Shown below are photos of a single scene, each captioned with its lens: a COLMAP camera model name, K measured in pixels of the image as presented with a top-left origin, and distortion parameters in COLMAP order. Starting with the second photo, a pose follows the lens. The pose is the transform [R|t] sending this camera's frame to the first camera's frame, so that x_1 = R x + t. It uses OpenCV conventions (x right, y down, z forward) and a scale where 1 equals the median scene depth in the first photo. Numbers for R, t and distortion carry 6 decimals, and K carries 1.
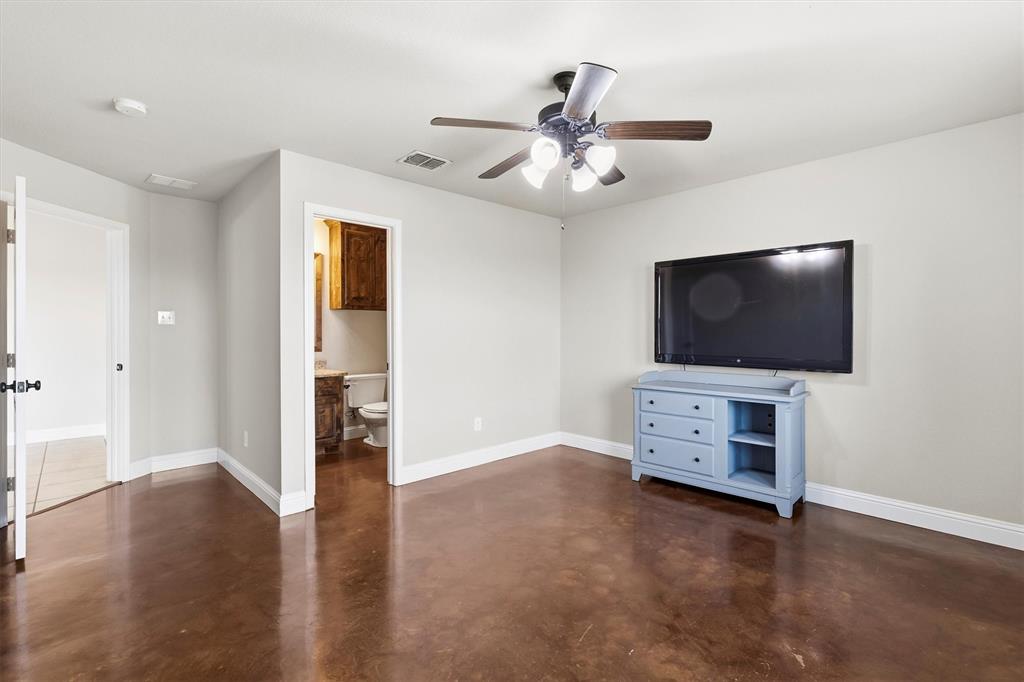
lens RADIAL K [[462.5, 0, 507.9], [0, 462.5, 335.5], [0, 0, 1]] dist [0.000195, -0.000291]
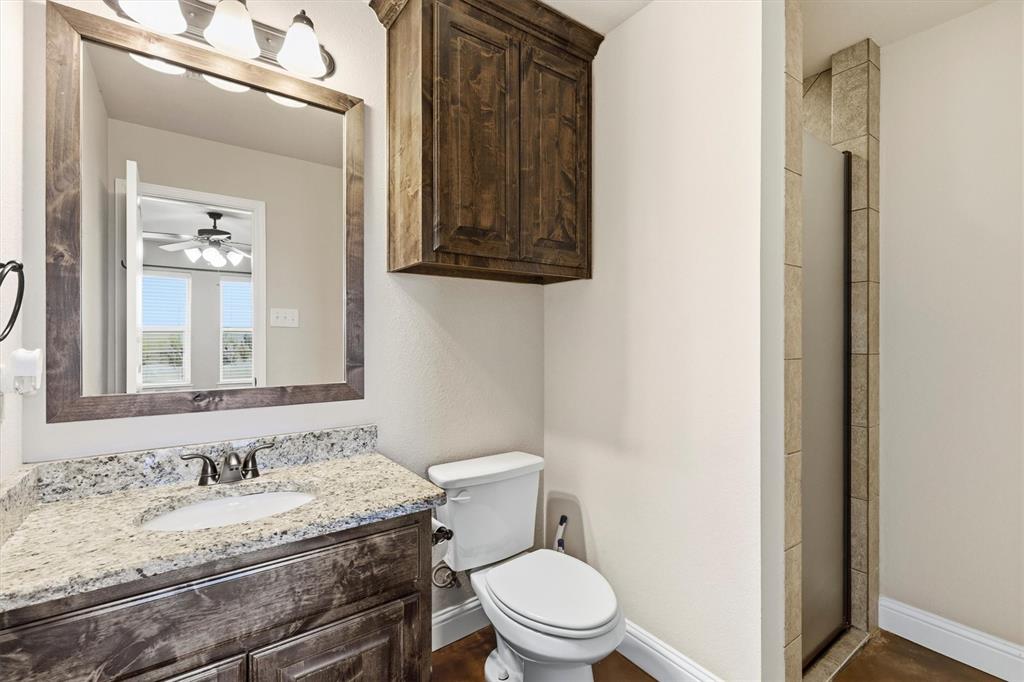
lens RADIAL K [[462.5, 0, 516.1], [0, 462.5, 343.6], [0, 0, 1]] dist [0.000195, -0.000291]
pose [[0.991974, -0.000955, -0.126440, -0.255349], [0.000595, 0.999996, -0.002887, -0.003103], [0.126442, 0.002788, 0.991970, 0.691539]]
